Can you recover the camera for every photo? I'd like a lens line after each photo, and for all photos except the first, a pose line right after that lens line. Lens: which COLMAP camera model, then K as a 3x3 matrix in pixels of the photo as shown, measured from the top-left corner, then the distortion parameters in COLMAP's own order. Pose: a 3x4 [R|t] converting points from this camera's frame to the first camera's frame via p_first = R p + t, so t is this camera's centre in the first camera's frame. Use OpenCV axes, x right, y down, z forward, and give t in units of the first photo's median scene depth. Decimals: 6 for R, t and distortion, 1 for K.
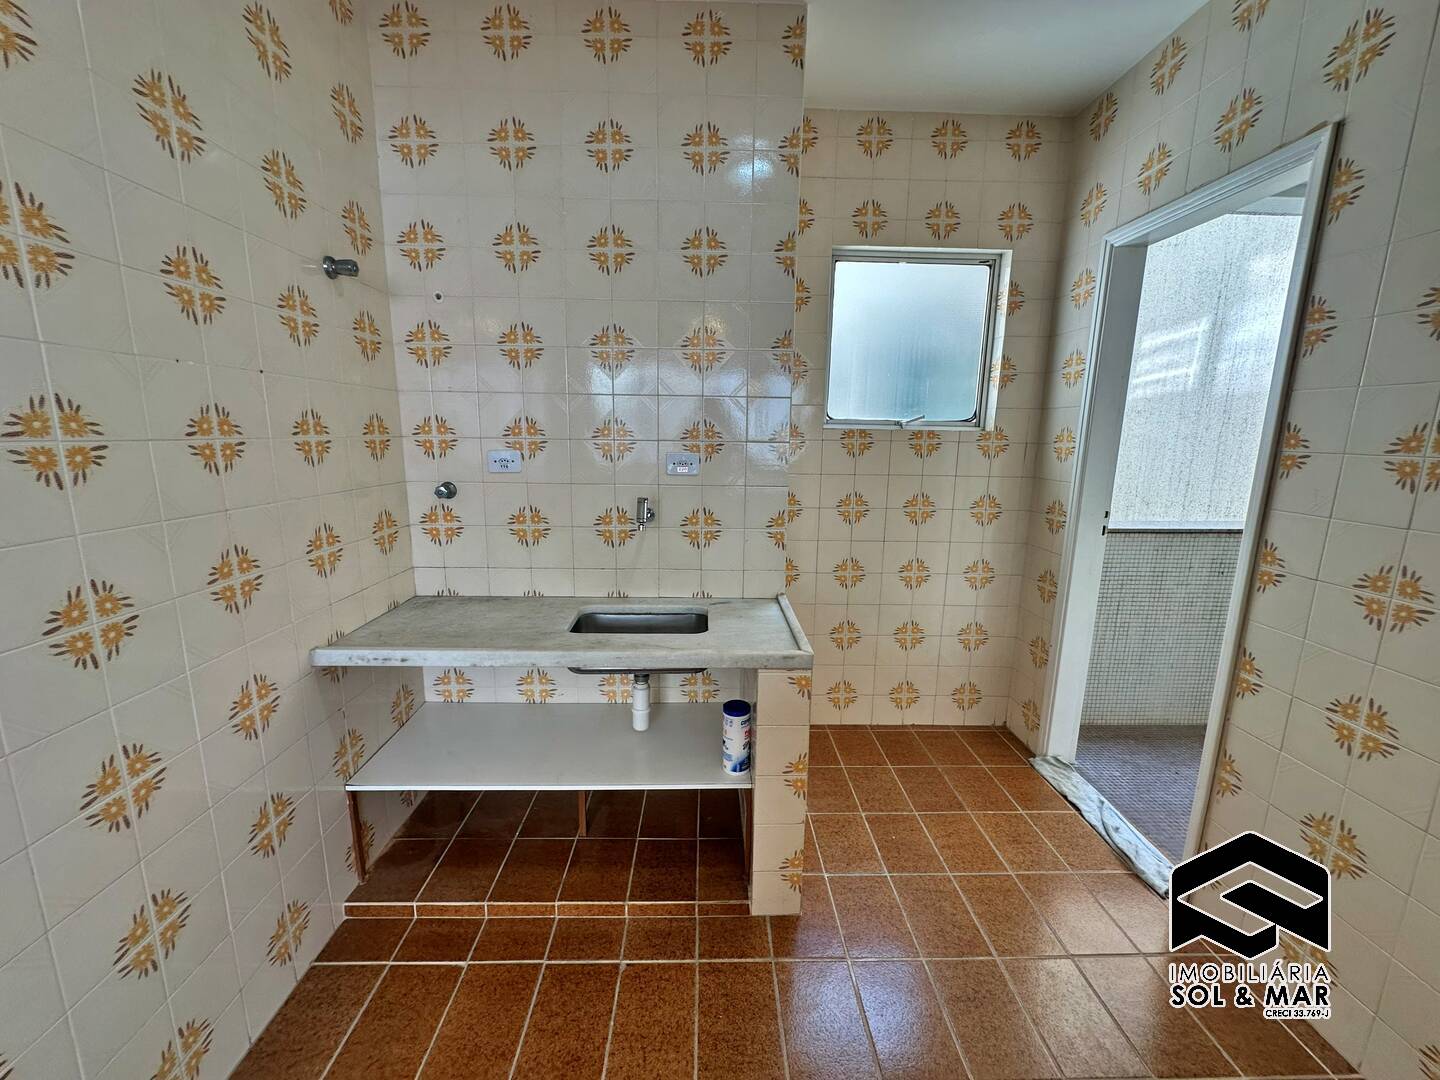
lens RADIAL K [[574.1, 0, 719.5], [0, 574.1, 540.9], [0, 0, 1]] dist [-0.004285, 0.001034]
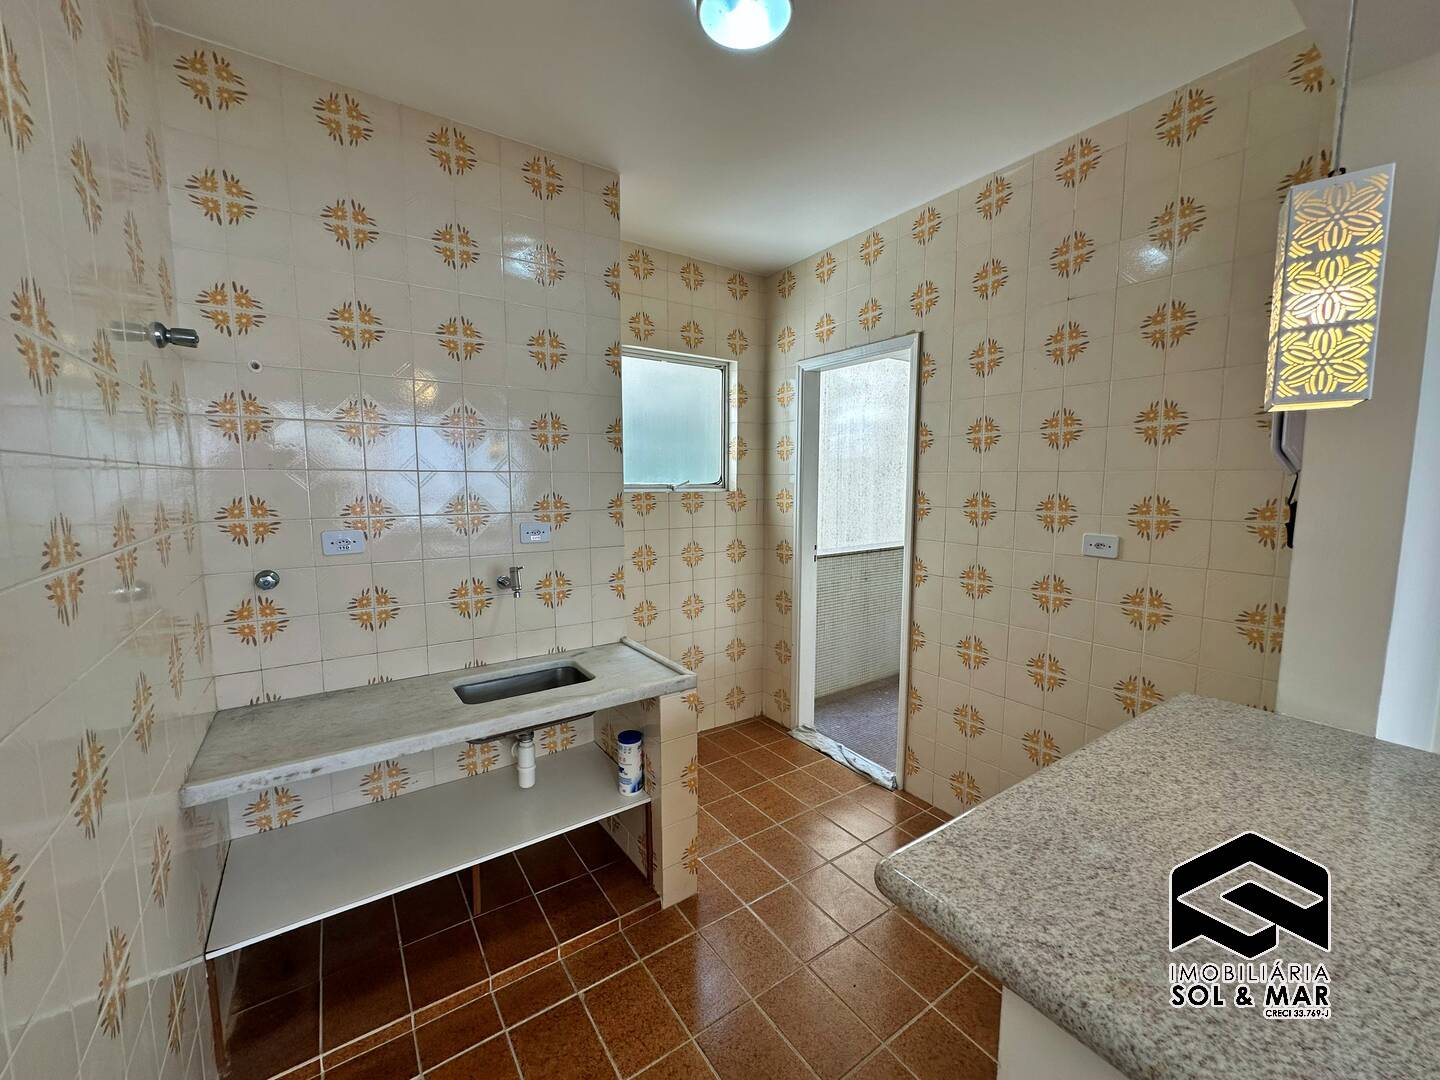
lens RADIAL K [[574.1, 0, 719.9], [0, 574.1, 540.7], [0, 0, 1]] dist [-0.004285, 0.001034]
pose [[0.836960, -0.071774, 0.542537, -0.392209], [0.113167, 0.992634, -0.043262, -0.033899], [-0.535435, 0.097606, 0.838917, -0.116355]]
